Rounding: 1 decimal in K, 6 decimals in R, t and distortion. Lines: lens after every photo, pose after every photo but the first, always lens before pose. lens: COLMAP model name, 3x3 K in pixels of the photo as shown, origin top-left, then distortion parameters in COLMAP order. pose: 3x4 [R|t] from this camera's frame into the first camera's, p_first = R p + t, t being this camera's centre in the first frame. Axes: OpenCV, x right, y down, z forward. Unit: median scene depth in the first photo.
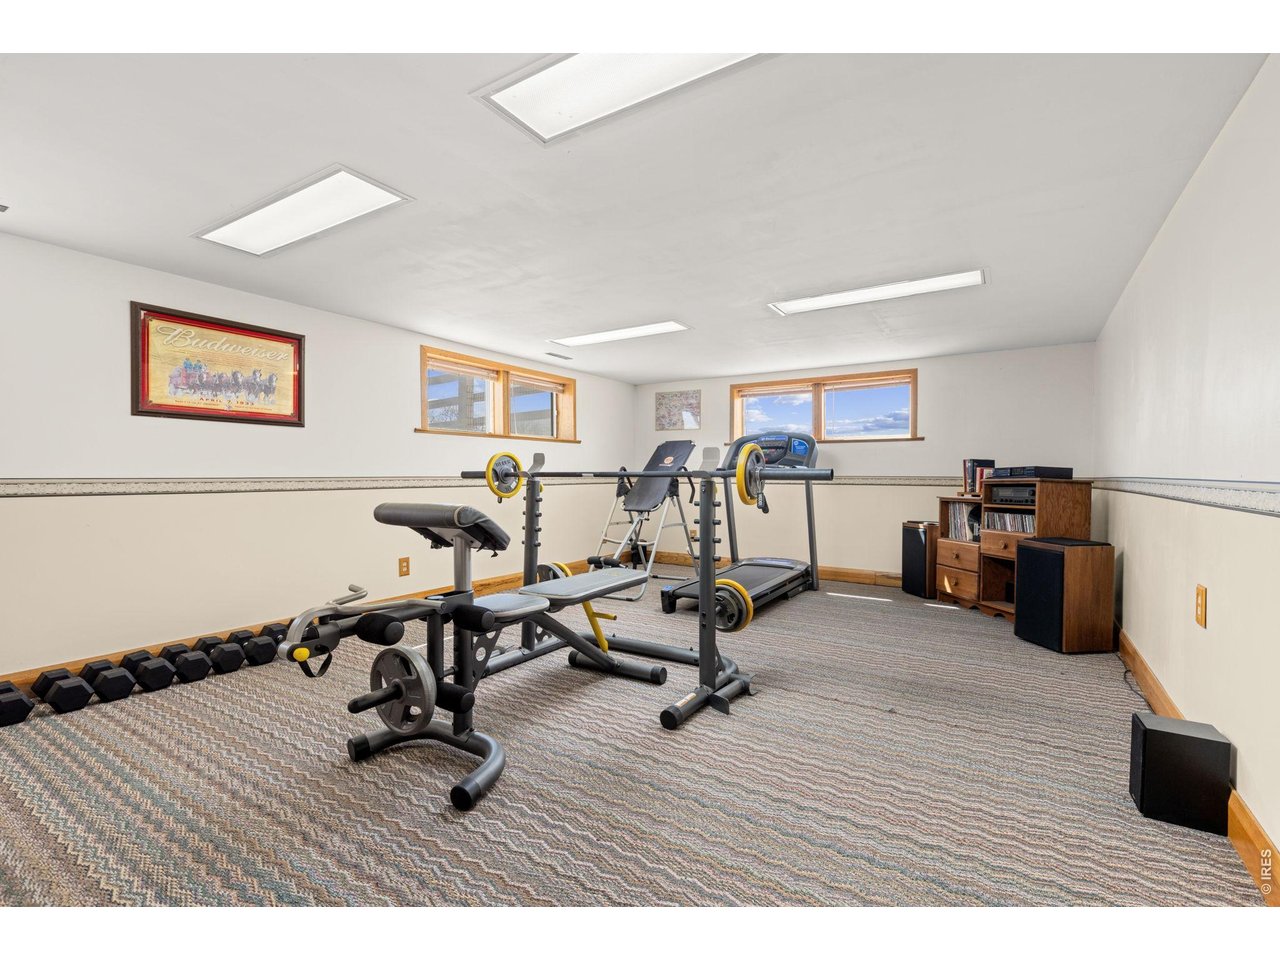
lens RADIAL K [[566.7, 0, 644.8], [0, 566.7, 473.5], [0, 0, 1]] dist [-0.007867, 0.000080]
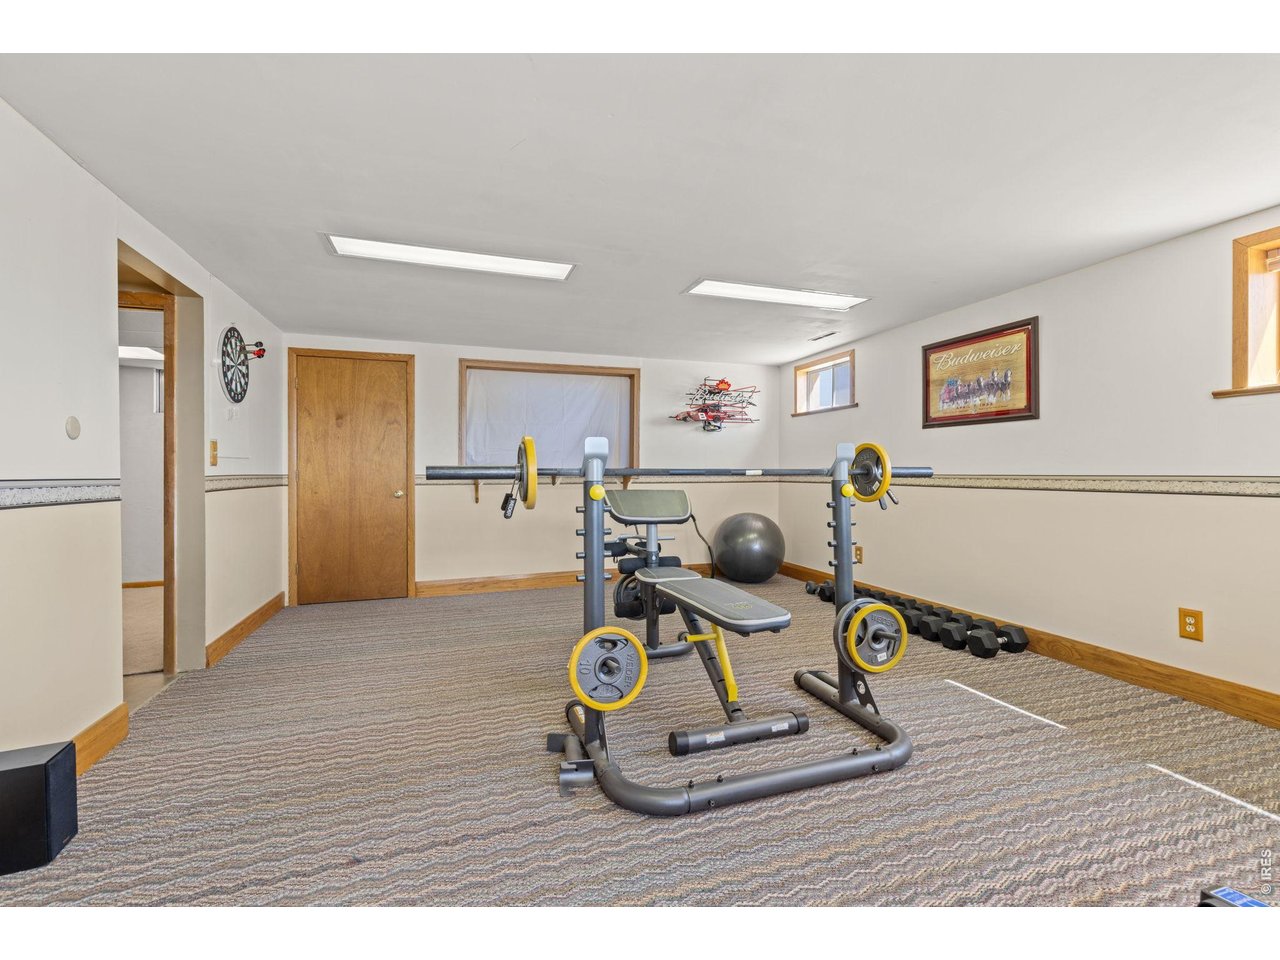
lens RADIAL K [[566.7, 0, 644.8], [0, 566.7, 473.5], [0, 0, 1]] dist [-0.007867, 0.000080]
pose [[-0.614726, -0.000488, -0.788740, 0.523976], [0.000873, 0.999999, -0.001299, 0.004563], [0.788740, -0.001487, -0.614725, 1.171728]]
